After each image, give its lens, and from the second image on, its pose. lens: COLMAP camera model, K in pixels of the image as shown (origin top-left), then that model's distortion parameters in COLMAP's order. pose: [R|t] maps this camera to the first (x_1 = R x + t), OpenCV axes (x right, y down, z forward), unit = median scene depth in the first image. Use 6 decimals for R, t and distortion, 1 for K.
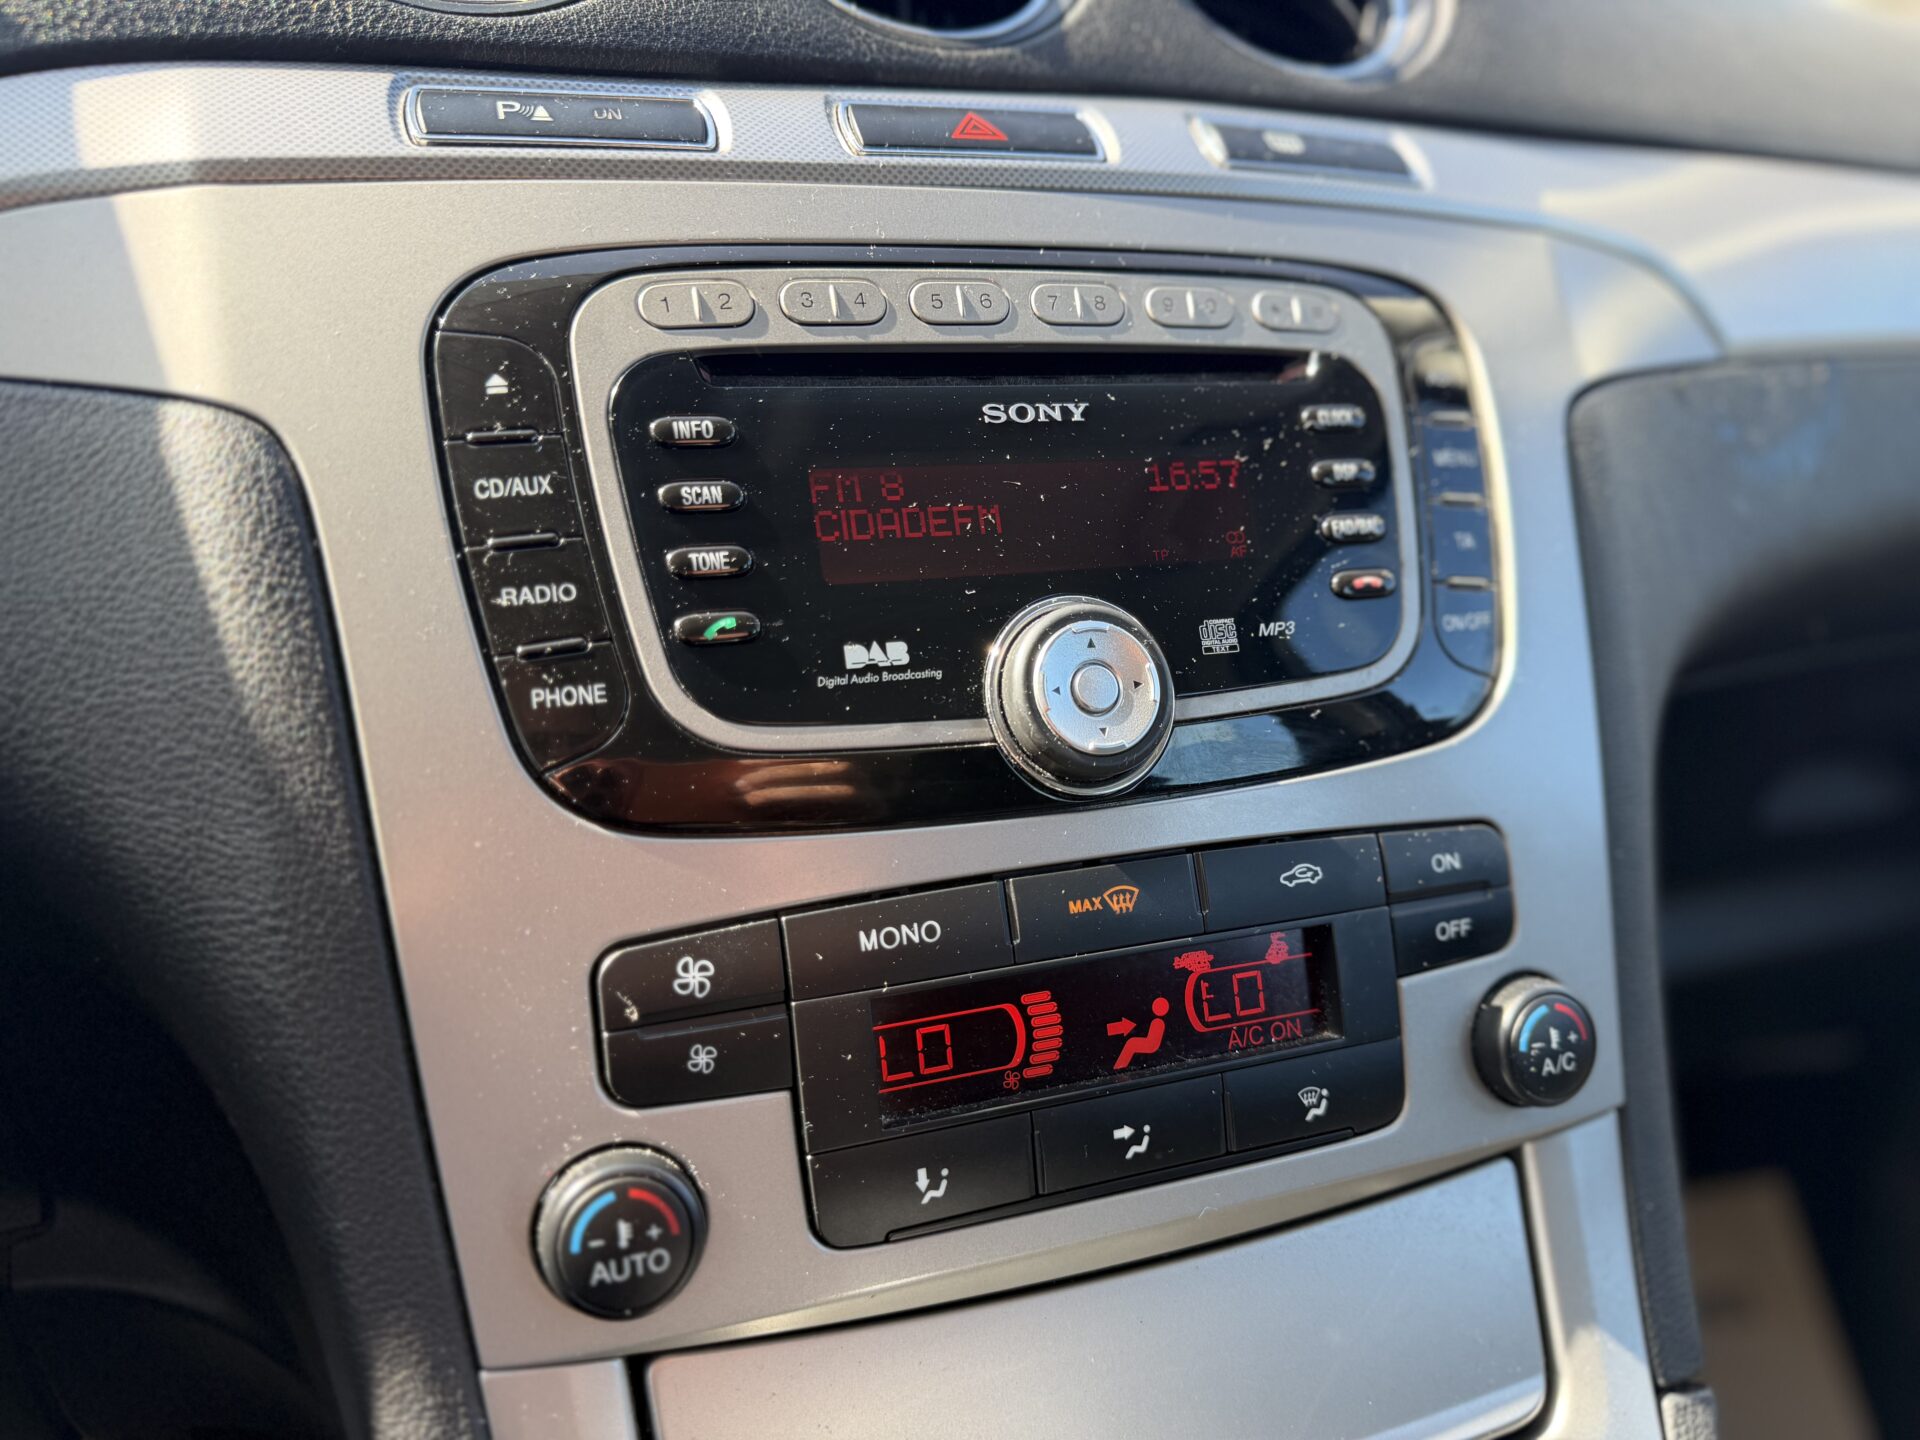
lens RADIAL K [[1353.9, 0, 960.0], [0, 1353.9, 720.0], [0, 0, 1]] dist [0.105235, -0.168845]
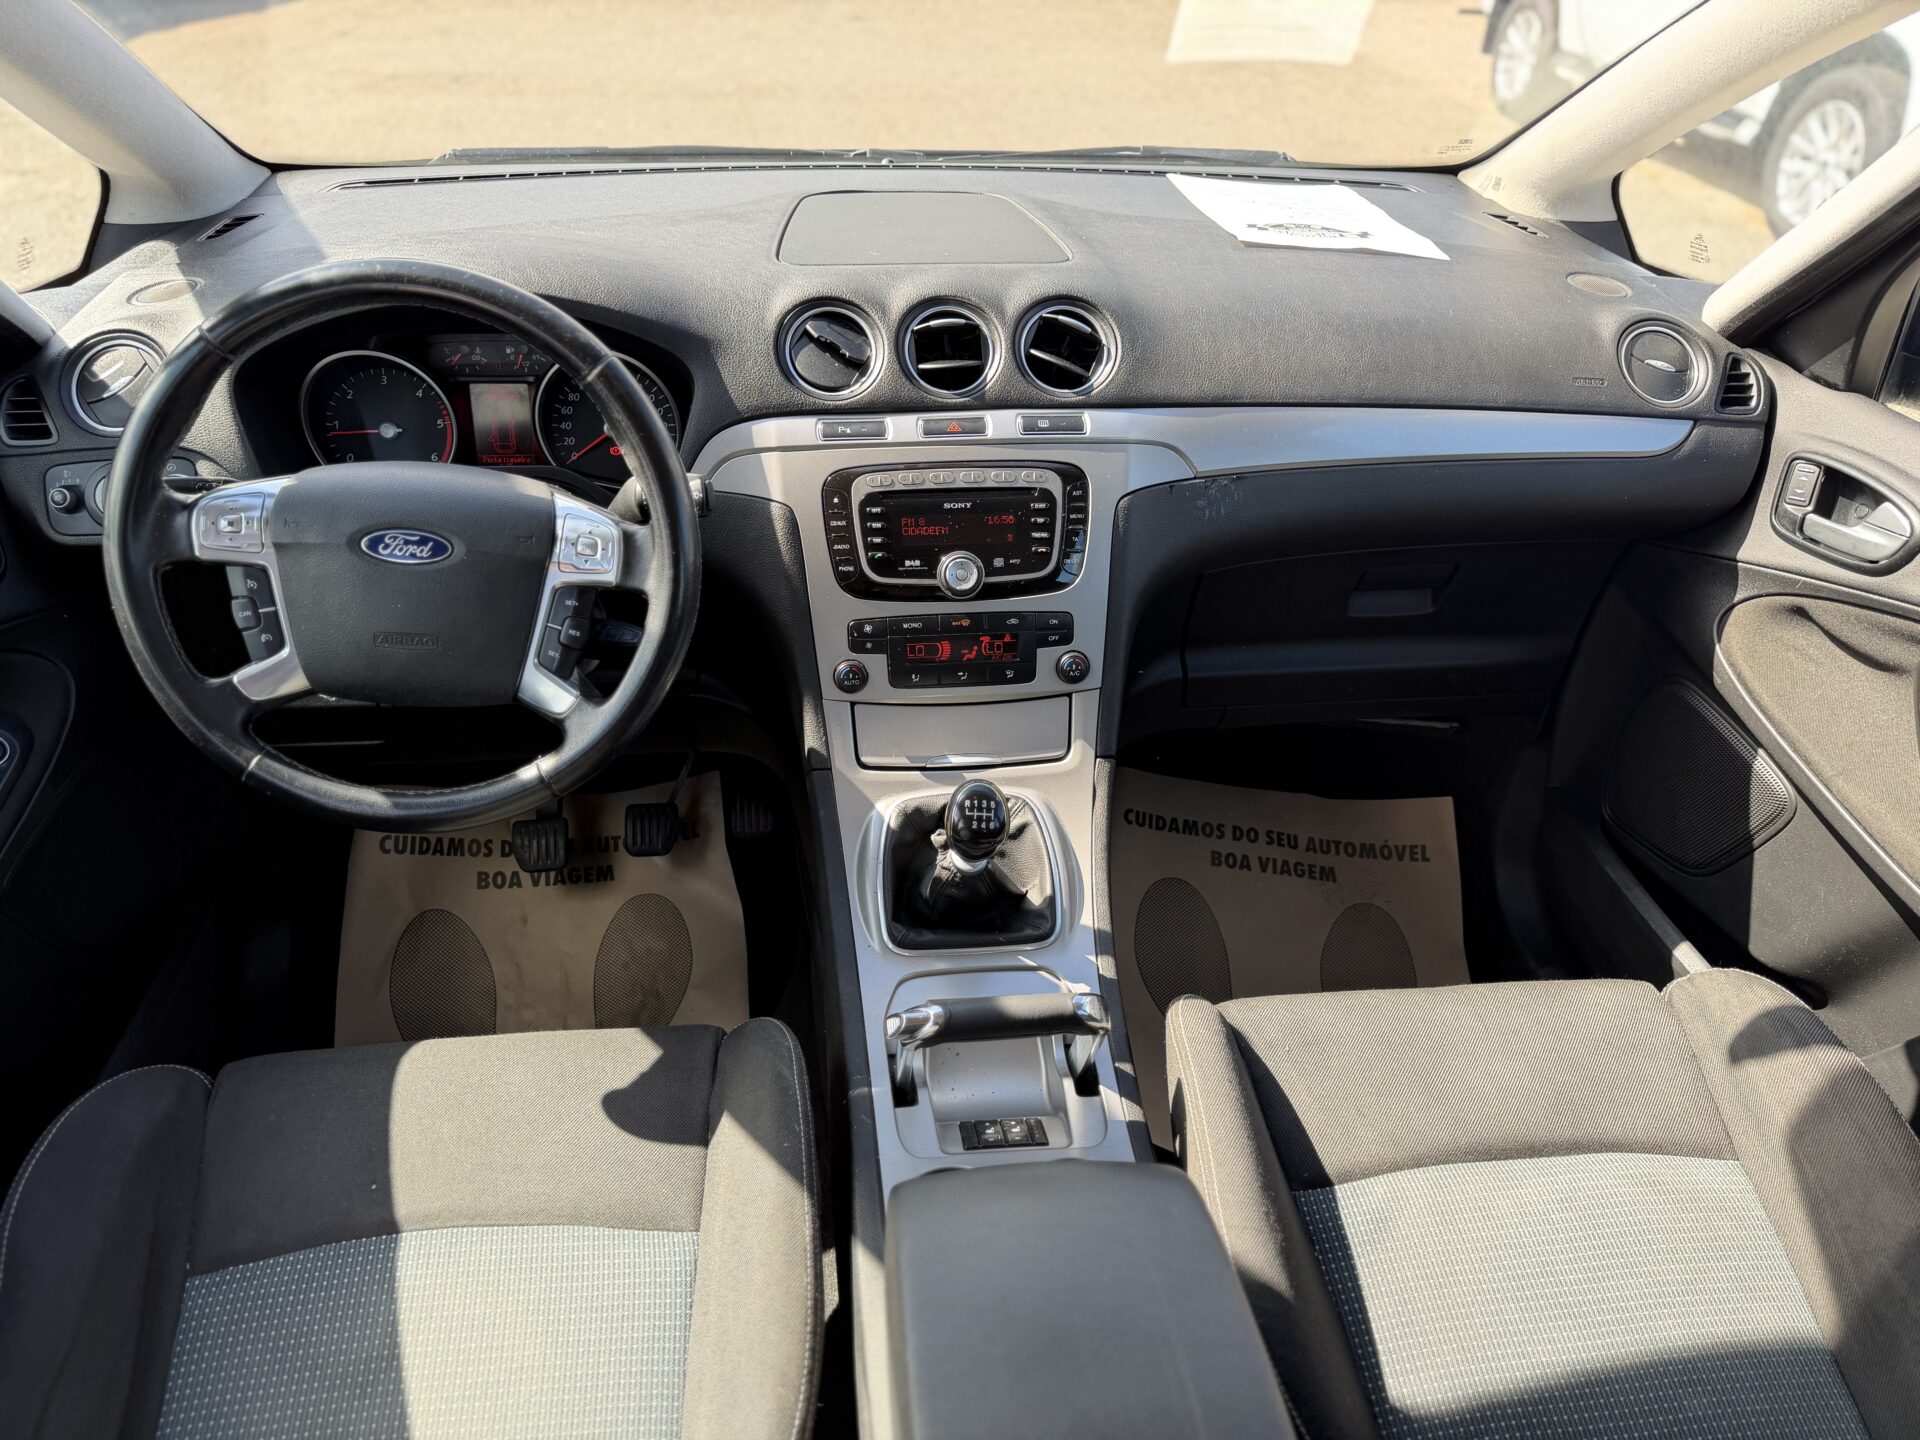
lens RADIAL K [[1353.9, 0, 960.0], [0, 1353.9, 720.0], [0, 0, 1]] dist [0.105235, -0.168845]
pose [[0.973980, 0.126628, -0.187959, 0.982600], [-0.078127, 0.966111, 0.246021, -0.650314], [0.212742, -0.224935, 0.950865, -3.290391]]
